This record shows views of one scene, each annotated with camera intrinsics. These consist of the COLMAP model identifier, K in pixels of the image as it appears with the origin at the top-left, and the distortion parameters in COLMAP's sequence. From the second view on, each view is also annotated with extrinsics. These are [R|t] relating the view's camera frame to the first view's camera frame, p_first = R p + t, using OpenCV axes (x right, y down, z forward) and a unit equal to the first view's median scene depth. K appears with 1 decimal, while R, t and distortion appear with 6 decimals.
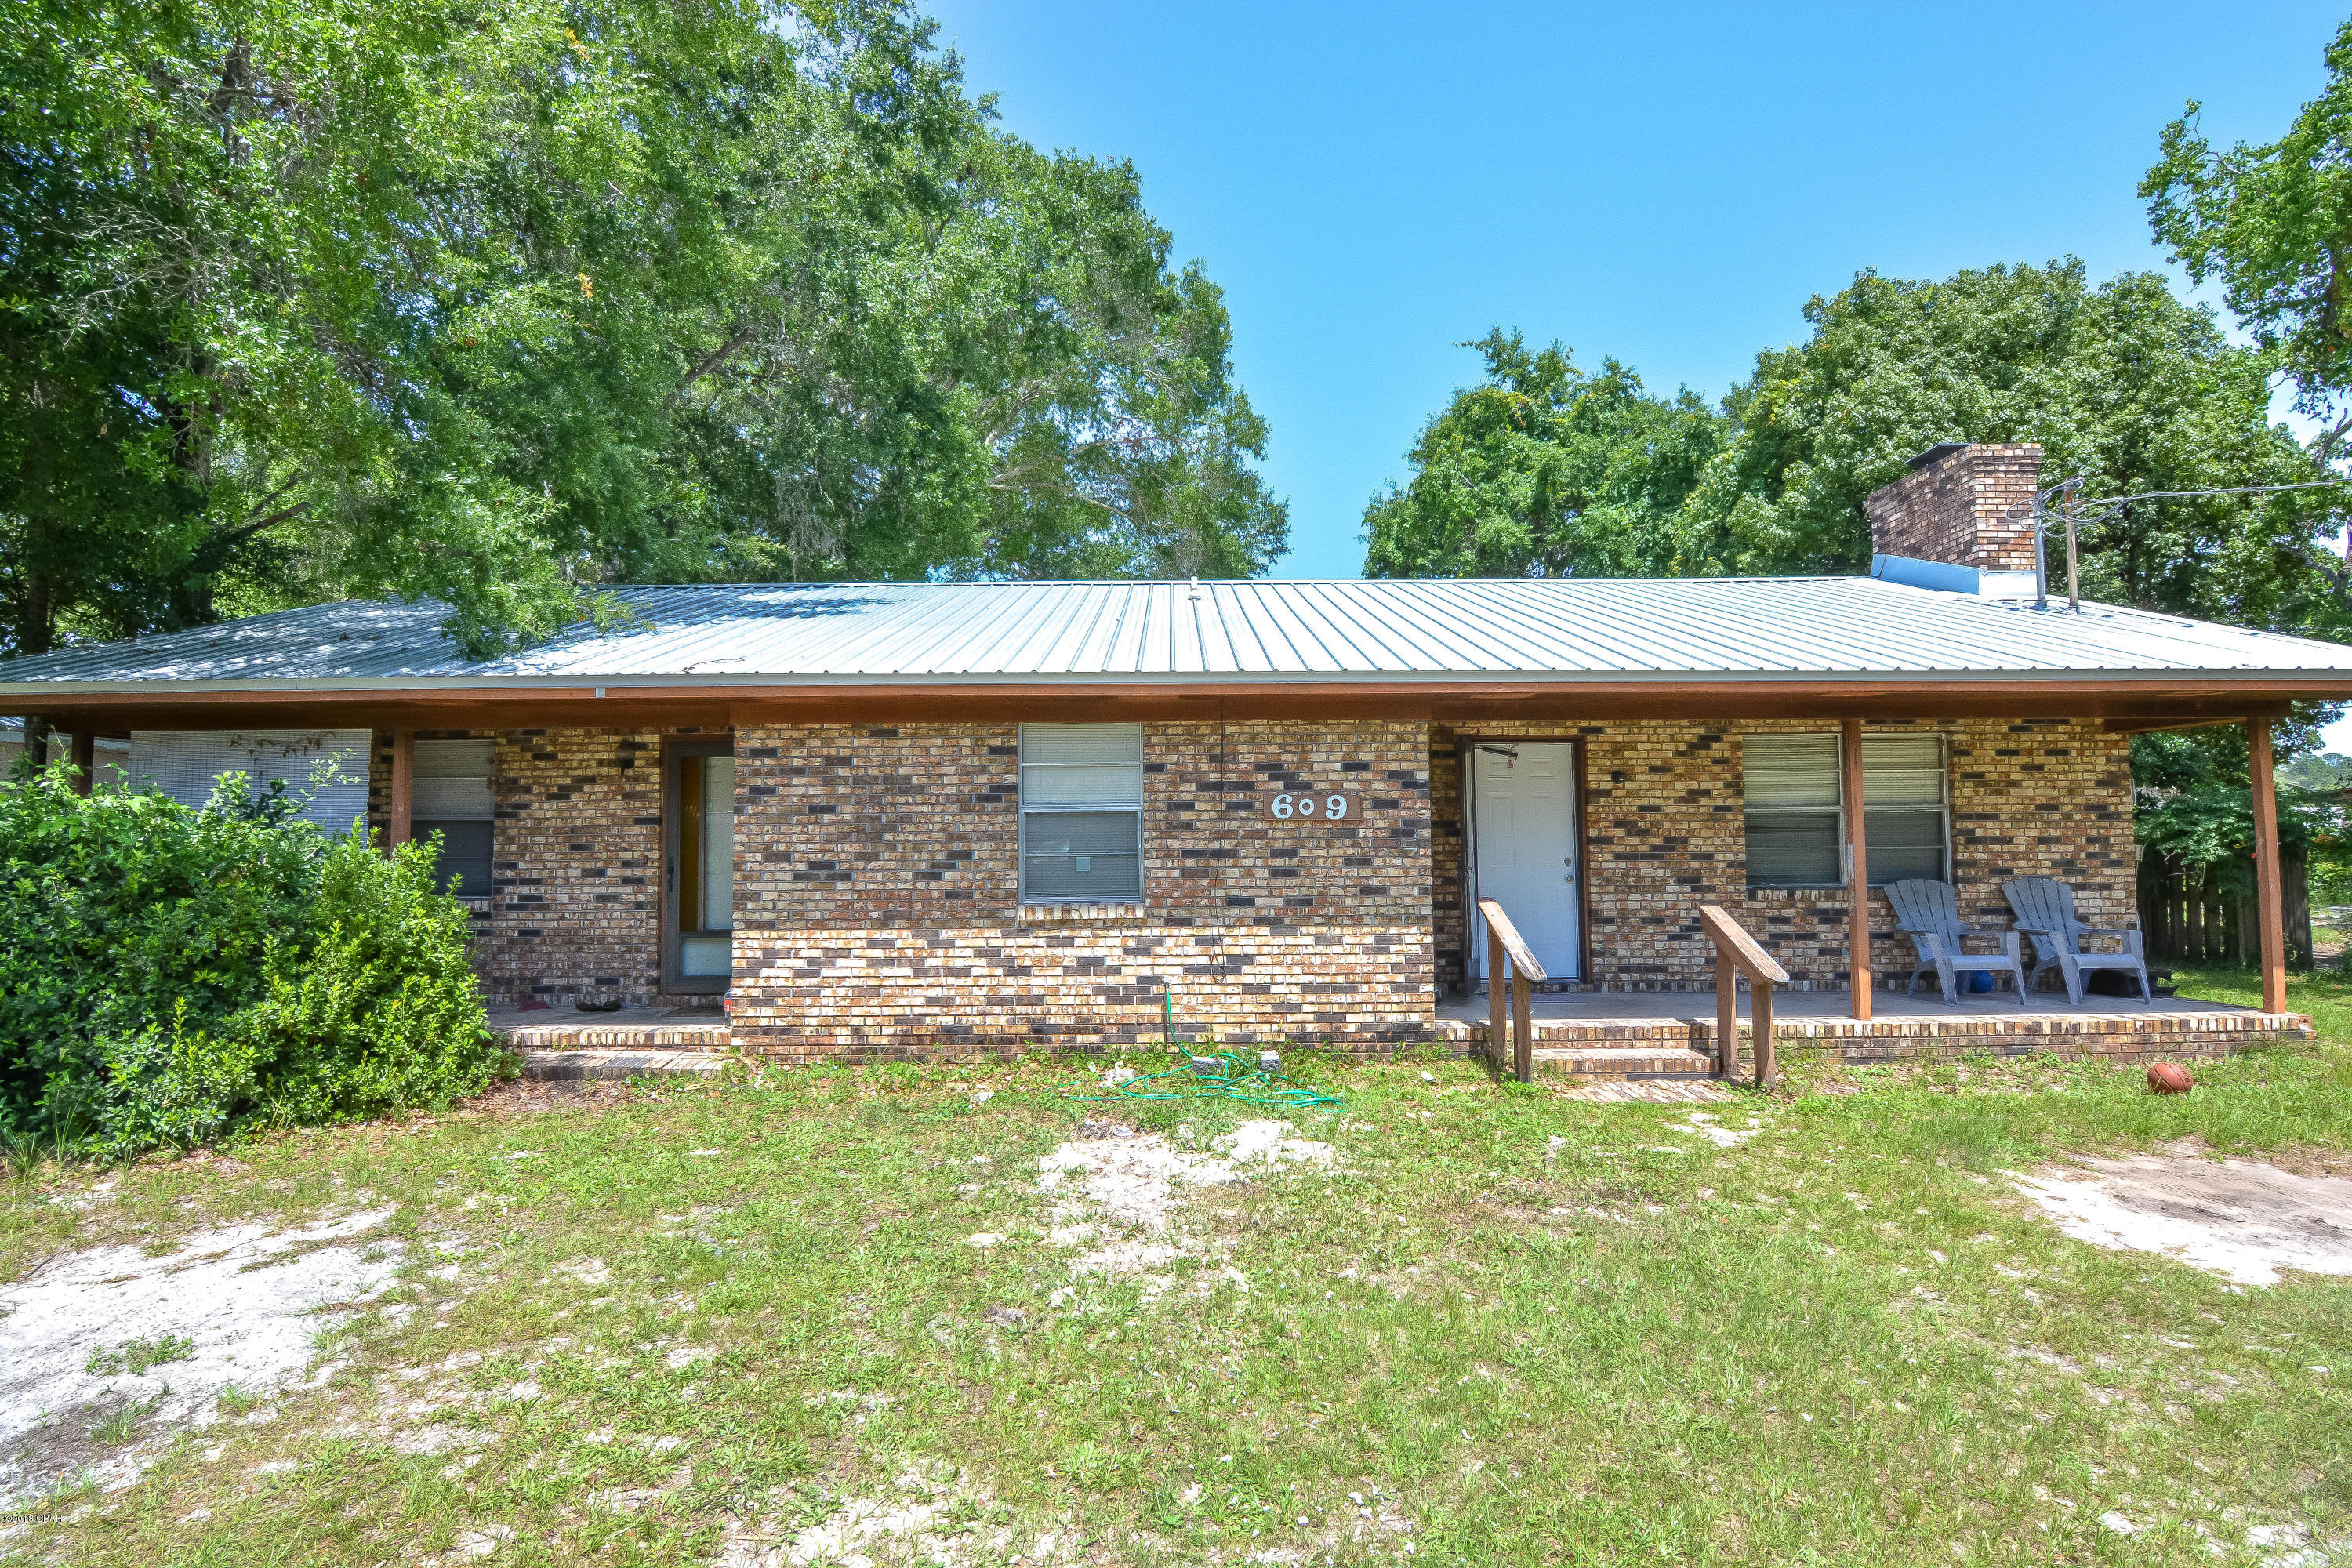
lens RADIAL K [[1143.6, 0, 1173.0], [0, 1143.6, 786.0], [0, 0, 1]] dist [-0.016229, 0.000046]
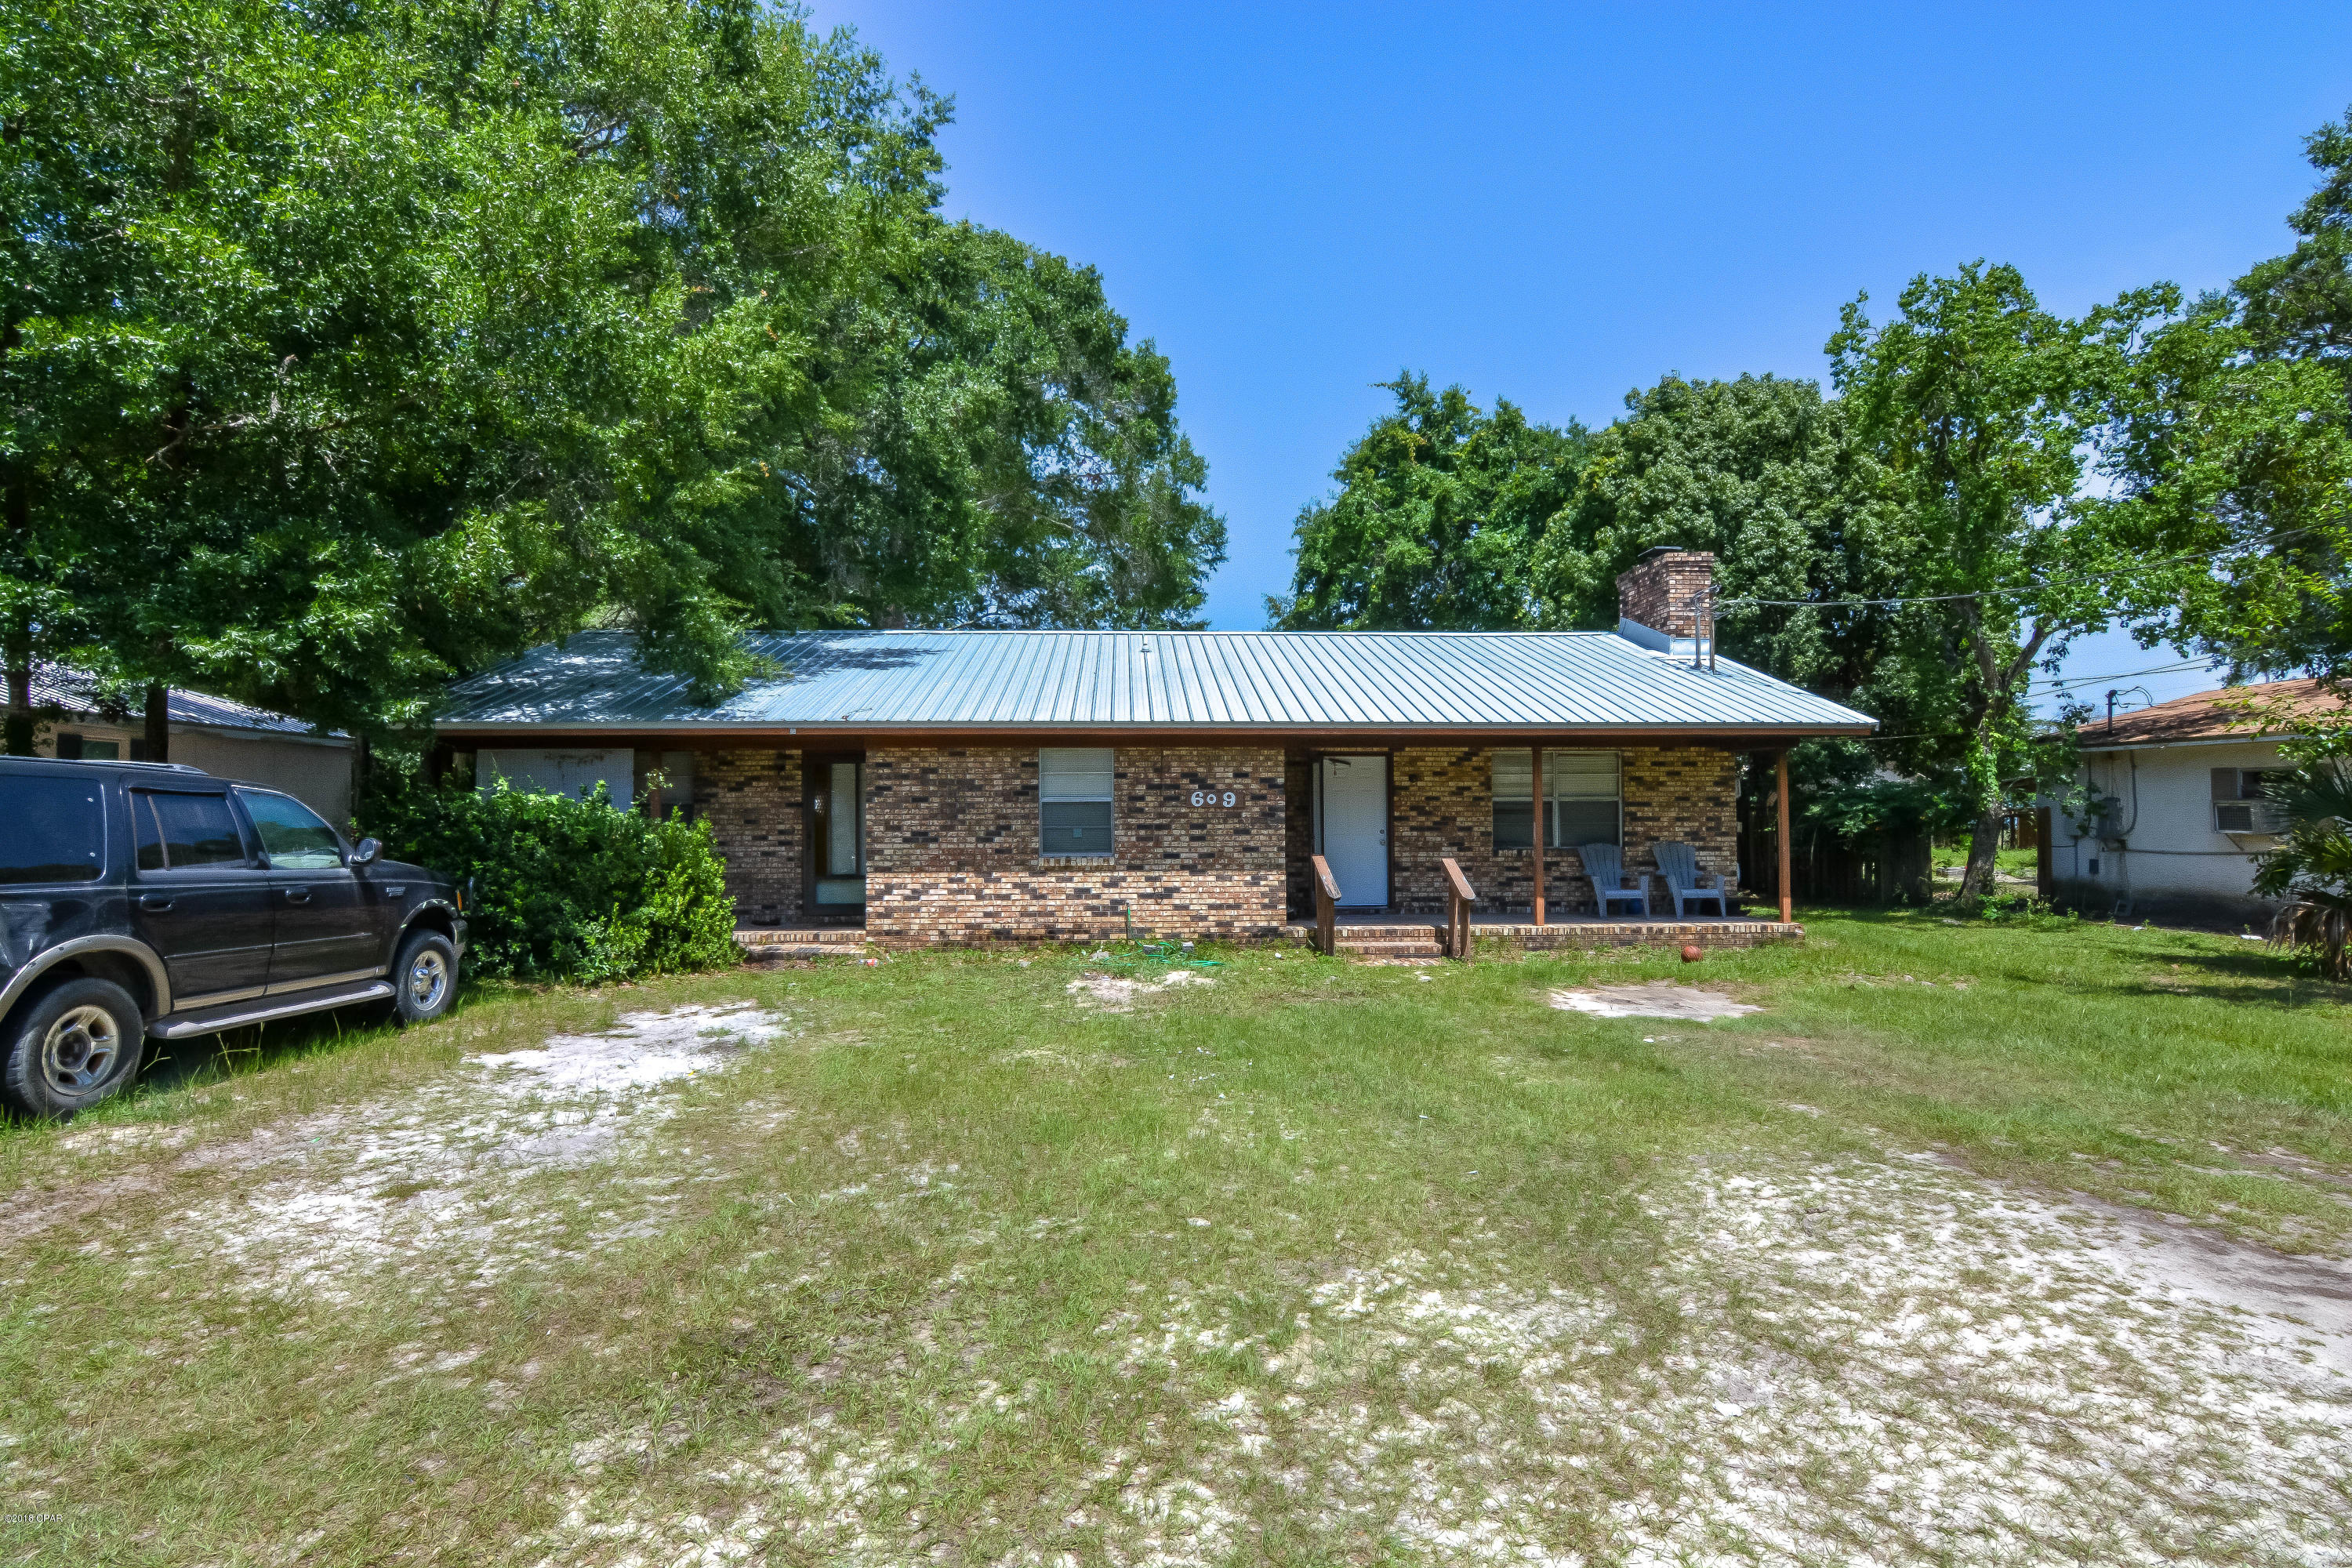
lens RADIAL K [[1143.6, 0, 1173.2], [0, 1143.6, 786.7], [0, 0, 1]] dist [-0.016229, 0.000046]
pose [[0.999007, 0.003273, 0.044443, -0.012389], [-0.004547, 0.999581, 0.028583, -0.042480], [-0.044330, -0.028757, 0.998603, -0.597633]]
